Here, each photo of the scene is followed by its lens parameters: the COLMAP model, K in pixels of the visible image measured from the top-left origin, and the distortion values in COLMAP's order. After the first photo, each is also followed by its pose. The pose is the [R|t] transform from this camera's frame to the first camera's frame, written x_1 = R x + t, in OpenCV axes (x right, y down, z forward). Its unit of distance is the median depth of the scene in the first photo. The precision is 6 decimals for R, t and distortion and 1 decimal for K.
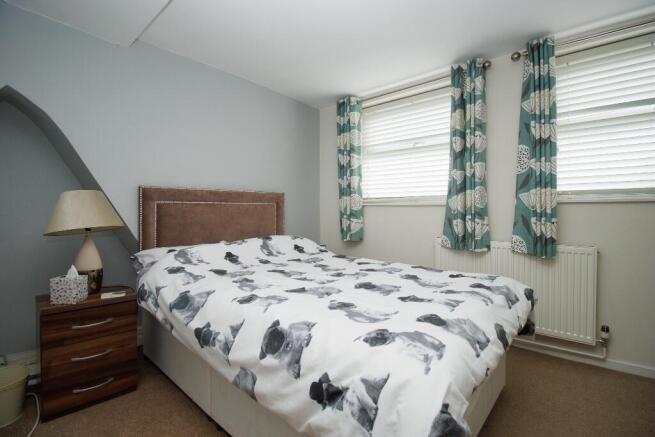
lens RADIAL K [[310.7, 0, 328.7], [0, 310.7, 215.9], [0, 0, 1]] dist [-0.008632, -0.001474]
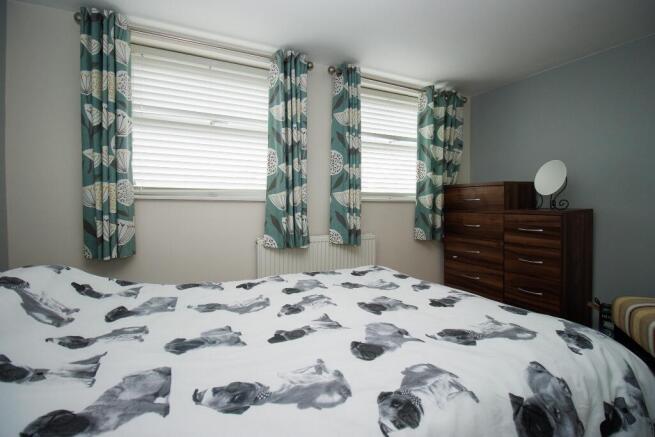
lens RADIAL K [[310.7, 0, 328.5], [0, 310.7, 213.3], [0, 0, 1]] dist [-0.008632, -0.001474]
pose [[0.384916, -0.021411, 0.922703, -0.419510], [0.010817, 0.999767, 0.018686, -0.016176], [-0.922888, 0.002788, 0.385058, 0.539934]]
